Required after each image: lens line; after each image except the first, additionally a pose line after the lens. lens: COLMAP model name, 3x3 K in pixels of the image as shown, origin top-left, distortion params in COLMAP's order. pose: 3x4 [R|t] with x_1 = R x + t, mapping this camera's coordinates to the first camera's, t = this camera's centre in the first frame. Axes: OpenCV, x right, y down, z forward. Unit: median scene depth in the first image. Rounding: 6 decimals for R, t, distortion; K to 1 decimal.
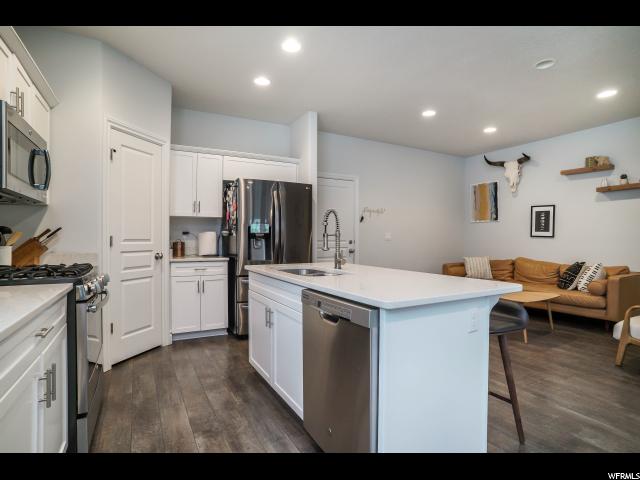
lens RADIAL K [[338.8, 0, 316.7], [0, 338.8, 240.9], [0, 0, 1]] dist [-0.063760, 0.028407]
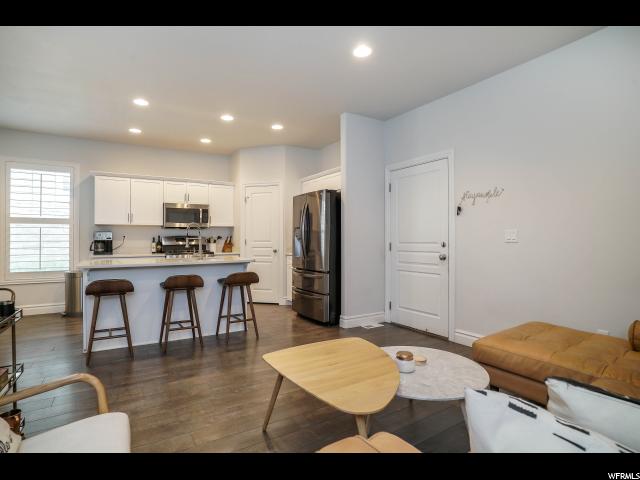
lens RADIAL K [[338.8, 0, 317.7], [0, 338.8, 240.0], [0, 0, 1]] dist [-0.063760, 0.028407]
pose [[0.055231, -0.000884, -0.998473, 0.861711], [-0.003932, 0.999992, -0.001103, -0.005092], [0.998466, 0.003987, 0.055227, 0.759498]]
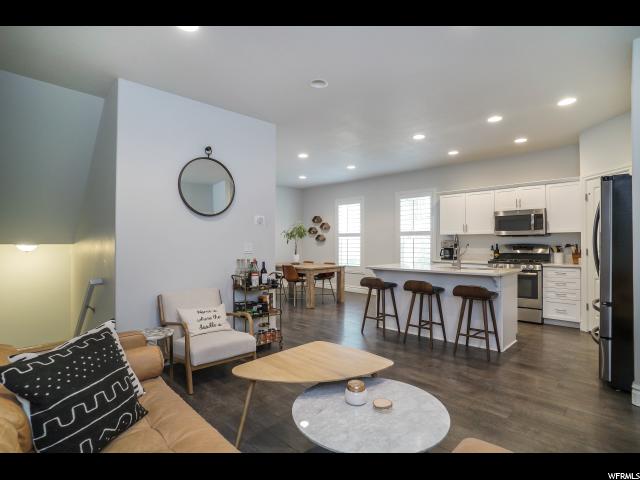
lens RADIAL K [[338.8, 0, 320.0], [0, 338.8, 240.4], [0, 0, 1]] dist [-0.063760, 0.028407]
pose [[-0.960754, -0.003999, -0.277375, 0.600005], [-0.003001, 0.999987, -0.004021, -0.024993], [0.277387, -0.003030, -0.960753, 1.239447]]
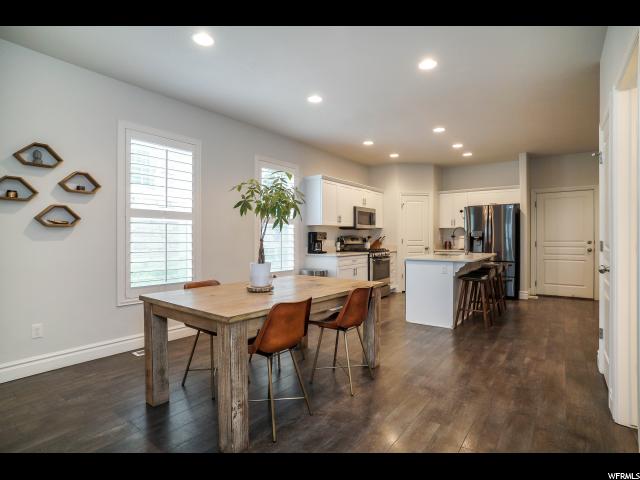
lens RADIAL K [[338.8, 0, 316.8], [0, 338.8, 236.6], [0, 0, 1]] dist [-0.063760, 0.028407]
pose [[0.416535, -0.005716, -0.909102, 0.807839], [-0.002578, 0.999969, -0.007469, -0.006153], [0.909116, 0.005455, 0.416507, -0.363351]]
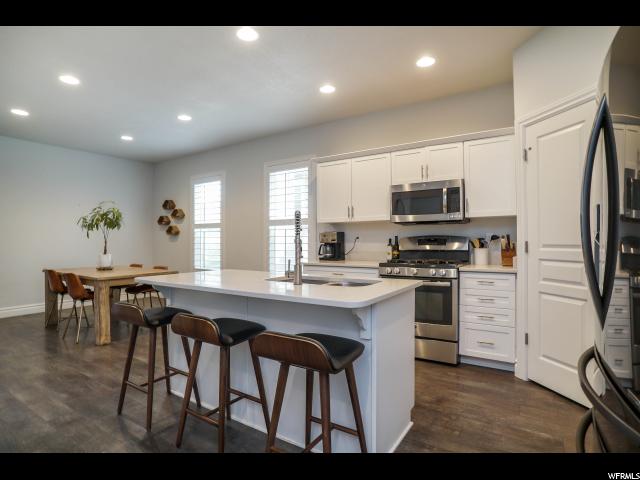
lens RADIAL K [[338.8, 0, 321.4], [0, 338.8, 245.2], [0, 0, 1]] dist [-0.063760, 0.028407]
pose [[-0.880156, 0.006106, -0.474646, 0.196399], [-0.001454, 0.999878, 0.015558, -0.009632], [0.474683, 0.014384, -0.880039, 0.890242]]
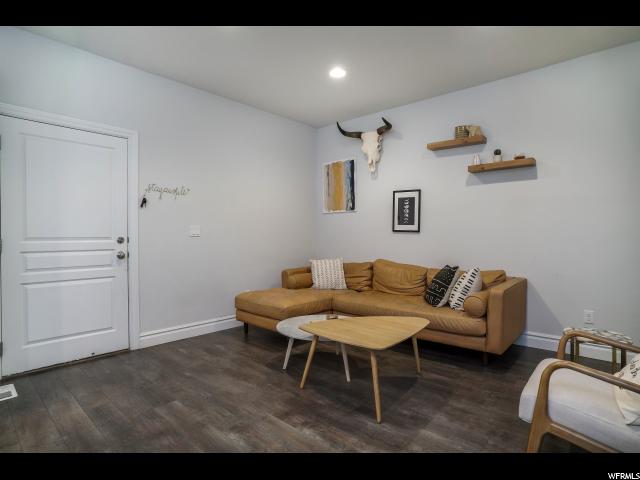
lens RADIAL K [[338.8, 0, 318.9], [0, 338.8, 240.6], [0, 0, 1]] dist [-0.063760, 0.028407]
pose [[0.943387, -0.008154, 0.331595, 0.256799], [0.005622, 0.999947, 0.008593, 0.000868], [-0.331647, -0.006242, 0.943383, 0.364640]]
